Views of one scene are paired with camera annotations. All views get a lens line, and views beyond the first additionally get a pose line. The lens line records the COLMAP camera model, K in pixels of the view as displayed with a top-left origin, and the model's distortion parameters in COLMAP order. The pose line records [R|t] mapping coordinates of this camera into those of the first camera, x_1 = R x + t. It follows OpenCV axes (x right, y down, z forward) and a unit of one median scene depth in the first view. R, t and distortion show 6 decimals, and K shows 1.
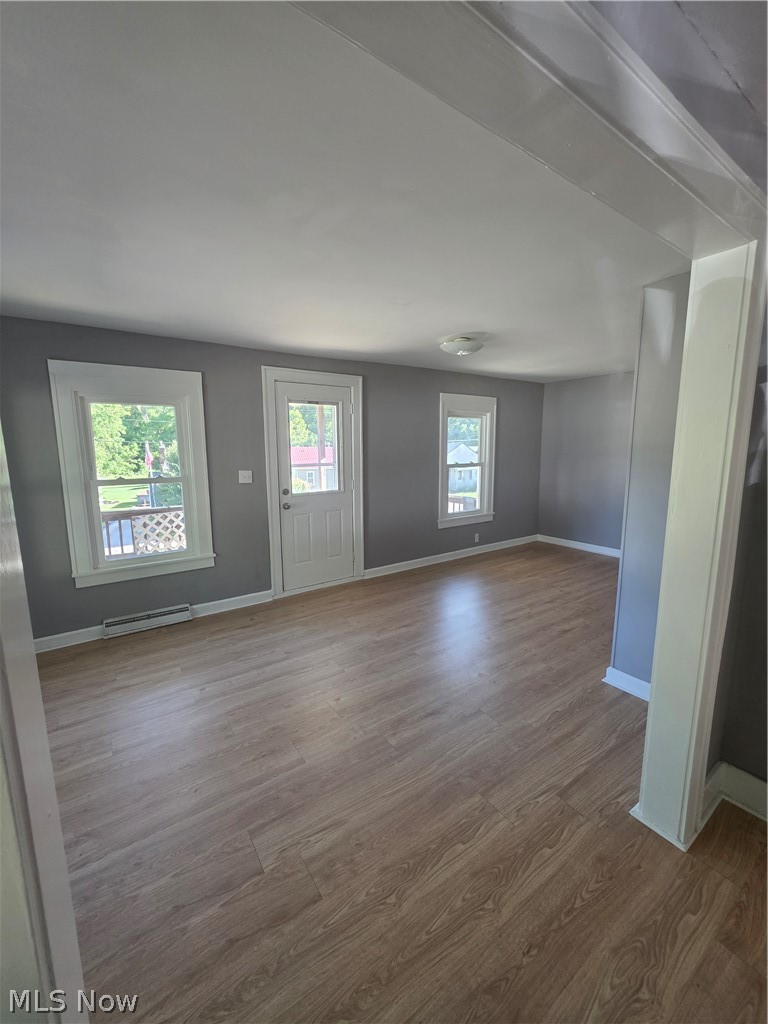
lens RADIAL K [[409.4, 0, 384.4], [0, 409.4, 505.7], [0, 0, 1]] dist [0.000226, -0.000311]
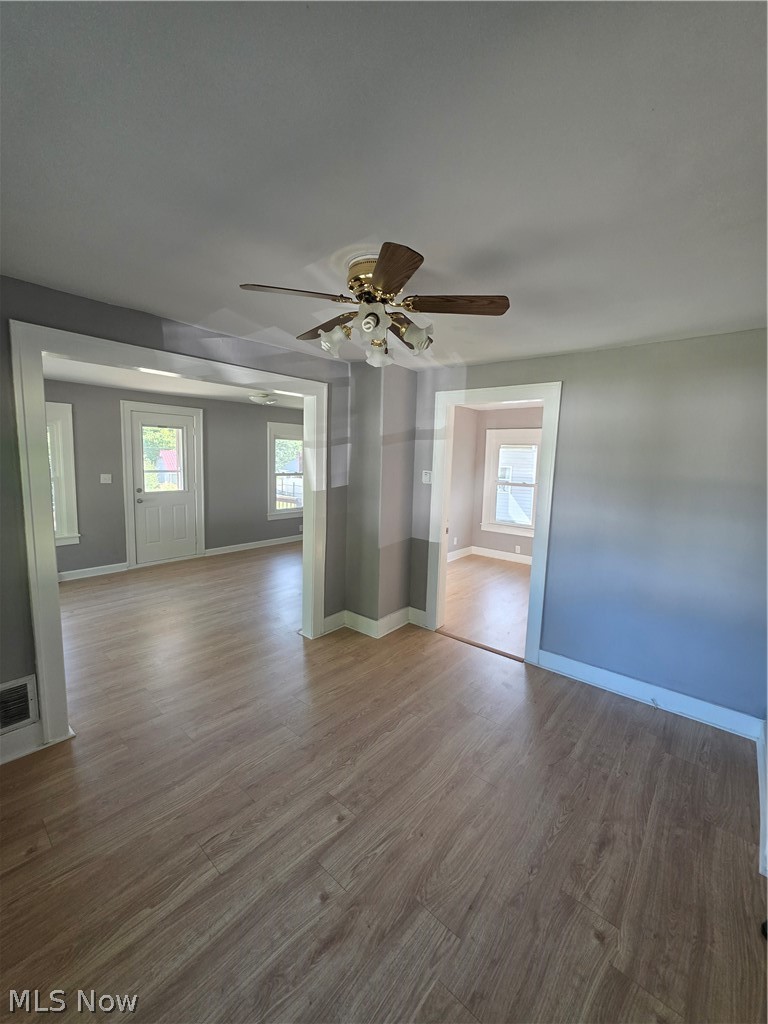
lens RADIAL K [[409.4, 0, 381.5], [0, 409.4, 504.7], [0, 0, 1]] dist [0.000226, -0.000311]
pose [[0.966707, 0.006500, 0.255804, 0.167950], [-0.000606, 0.999733, -0.023113, 0.039362], [-0.255886, 0.022188, 0.966452, -0.463865]]
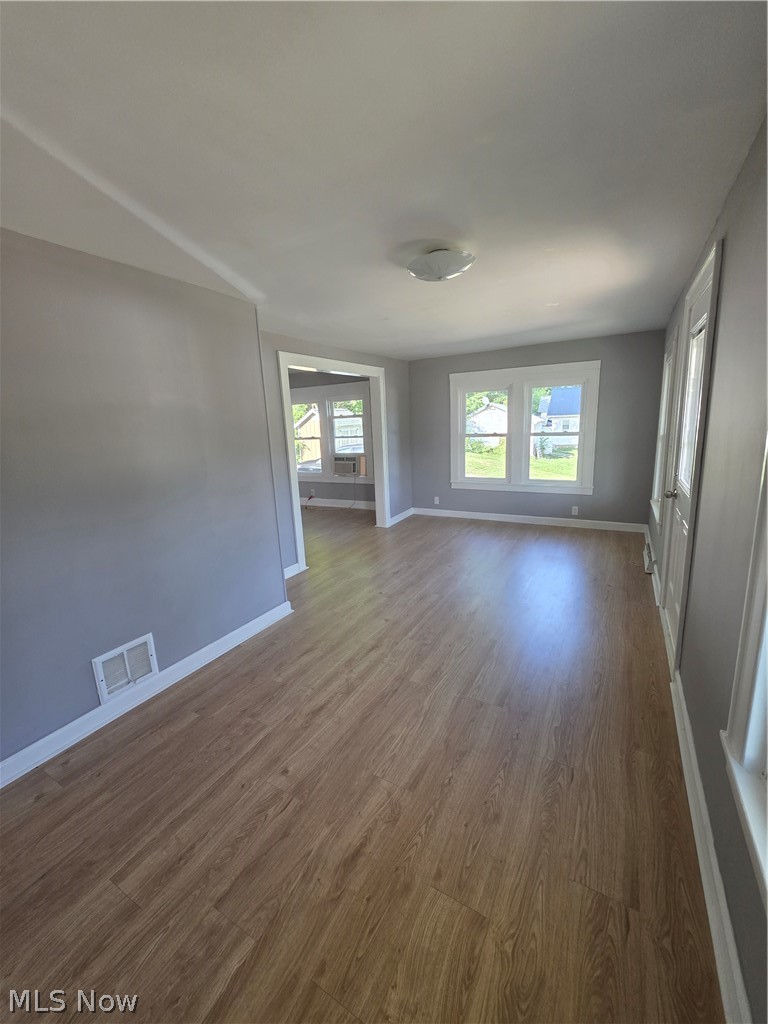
lens RADIAL K [[409.4, 0, 387.8], [0, 409.4, 505.7], [0, 0, 1]] dist [0.000226, -0.000311]
pose [[-0.896085, 0.138964, -0.421570, 0.757754], [-0.009708, 0.943370, 0.331602, -0.317159], [0.443777, 0.301236, -0.843990, 2.105197]]
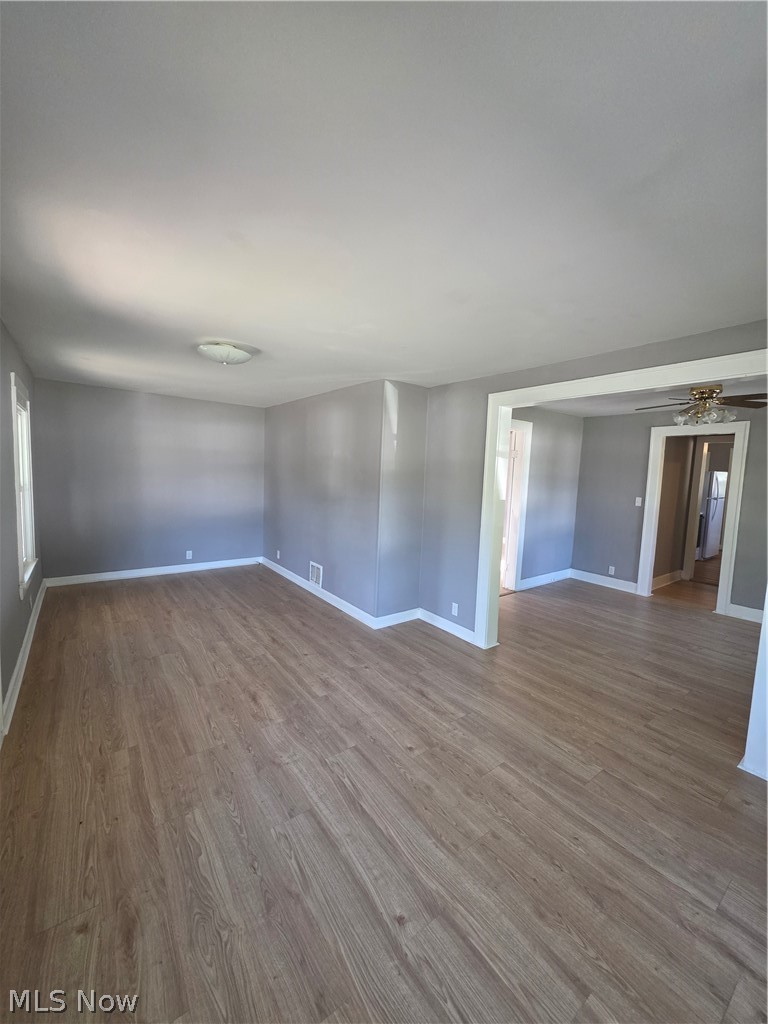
lens RADIAL K [[409.4, 0, 382.0], [0, 409.4, 506.5], [0, 0, 1]] dist [0.000226, -0.000311]
pose [[-0.032376, -0.084313, 0.995913, -0.915449], [0.108223, 0.990281, 0.087354, -0.145499], [-0.993599, 0.110608, -0.022936, 0.948949]]
